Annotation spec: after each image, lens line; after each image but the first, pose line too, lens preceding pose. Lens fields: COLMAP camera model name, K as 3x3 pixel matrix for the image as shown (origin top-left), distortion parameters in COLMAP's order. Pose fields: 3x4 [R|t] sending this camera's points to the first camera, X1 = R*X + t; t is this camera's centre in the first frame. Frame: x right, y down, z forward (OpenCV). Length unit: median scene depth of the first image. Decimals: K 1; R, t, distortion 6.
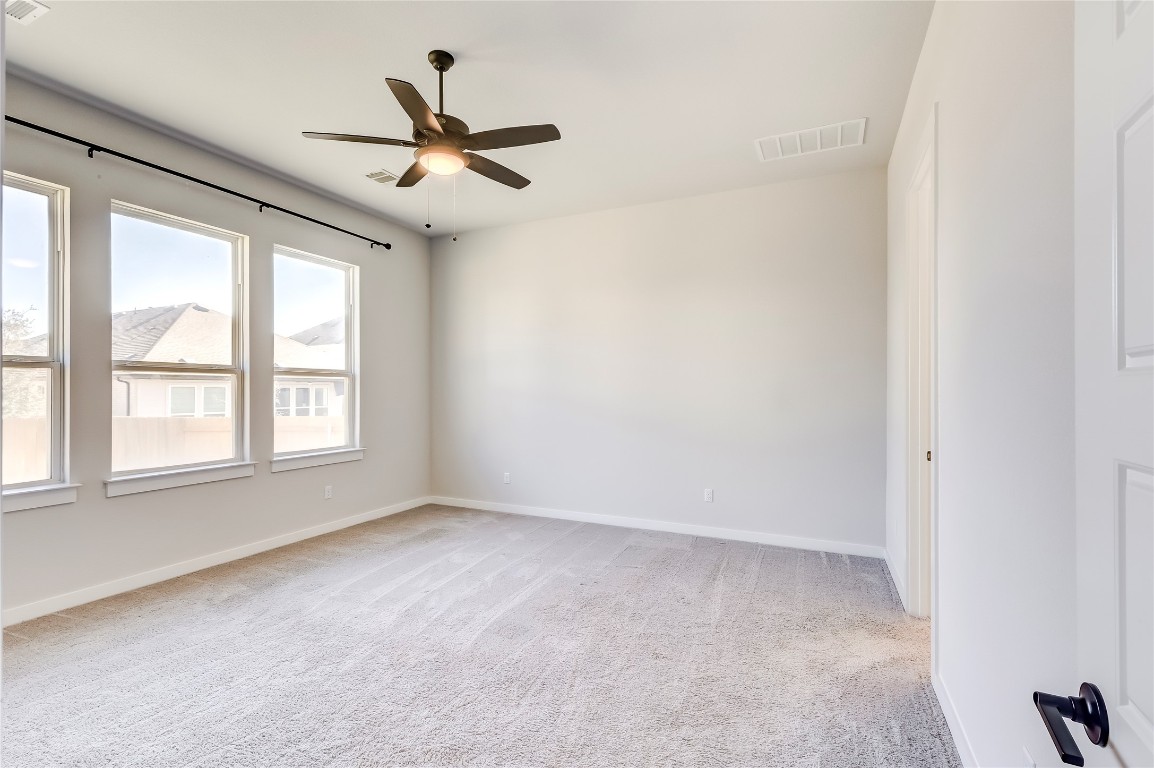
lens RADIAL K [[527.4, 0, 574.8], [0, 527.4, 386.6], [0, 0, 1]] dist [0.004958, 0.000606]
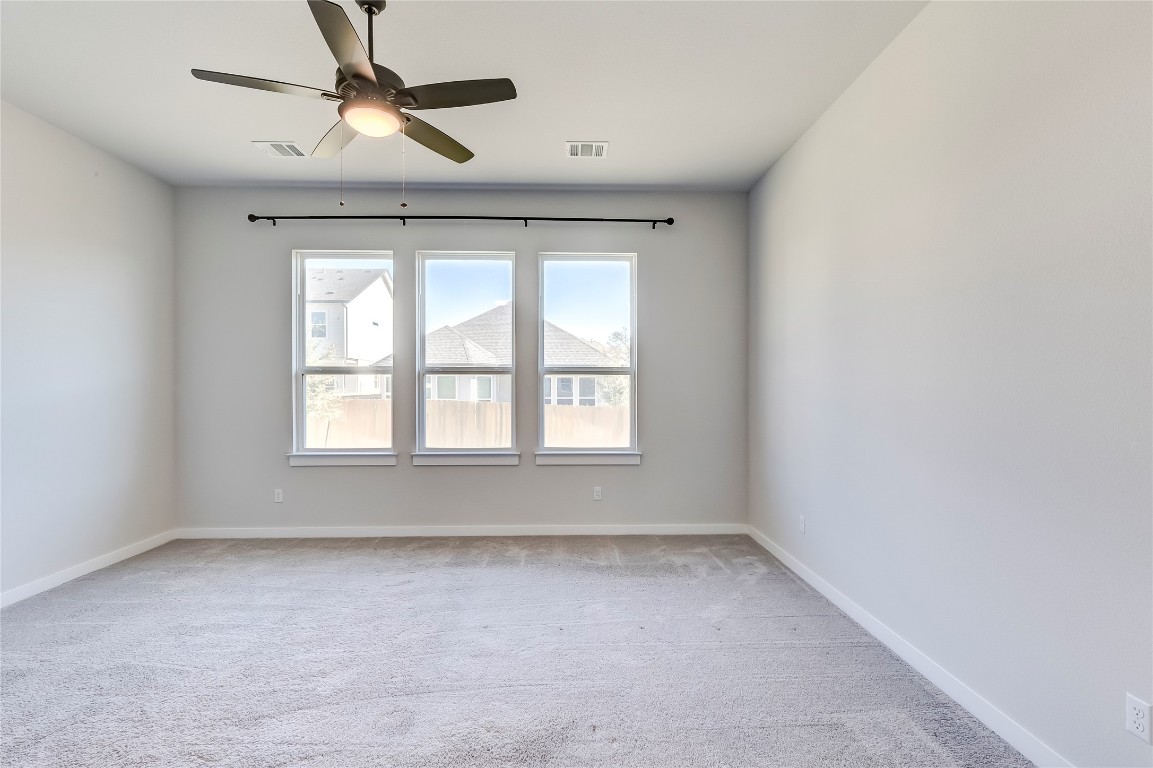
lens RADIAL K [[526.9, 0, 582.6], [0, 526.9, 379.8], [0, 0, 1]] dist [0.004958, 0.000606]
pose [[0.442887, -0.015902, -0.896437, 0.414982], [0.008315, 0.999873, -0.013629, 0.005231], [0.896539, -0.001418, 0.442962, 0.584309]]
